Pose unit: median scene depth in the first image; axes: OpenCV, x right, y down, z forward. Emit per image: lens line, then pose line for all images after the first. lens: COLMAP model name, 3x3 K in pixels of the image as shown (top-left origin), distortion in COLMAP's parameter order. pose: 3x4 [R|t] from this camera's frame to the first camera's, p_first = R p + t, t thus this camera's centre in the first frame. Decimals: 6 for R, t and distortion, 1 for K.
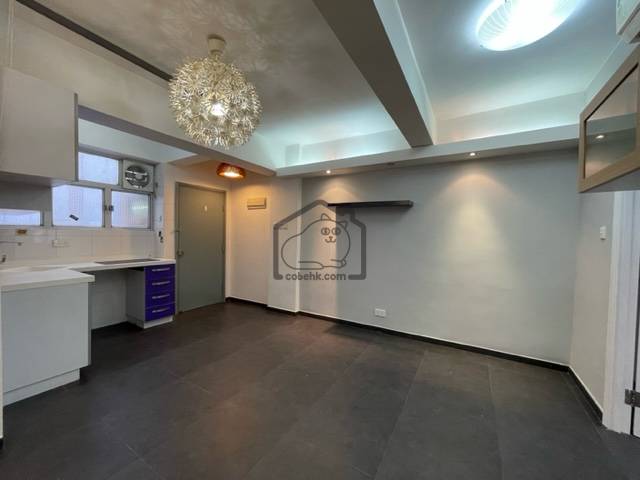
lens RADIAL K [[260.2, 0, 323.9], [0, 260.2, 242.1], [0, 0, 1]] dist [0.010397, 0.000097]
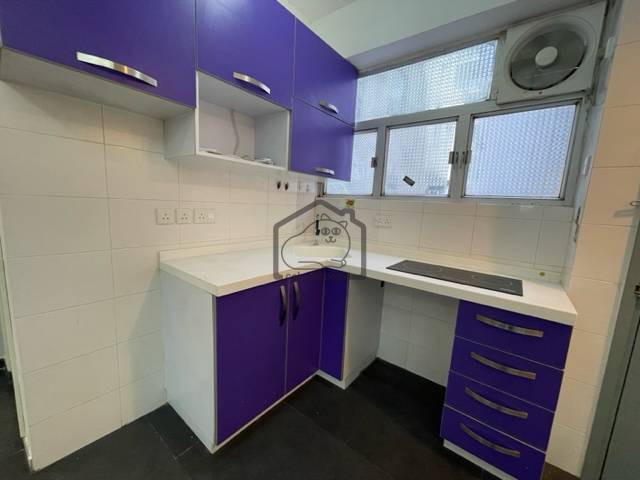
lens RADIAL K [[260.2, 0, 320.9], [0, 260.2, 238.0], [0, 0, 1]] dist [0.010397, 0.000097]
pose [[-0.129902, 0.127100, -0.983347, -0.289680], [-0.074841, 0.987664, 0.137545, -0.028591], [0.988698, 0.091462, -0.118787, 0.811647]]
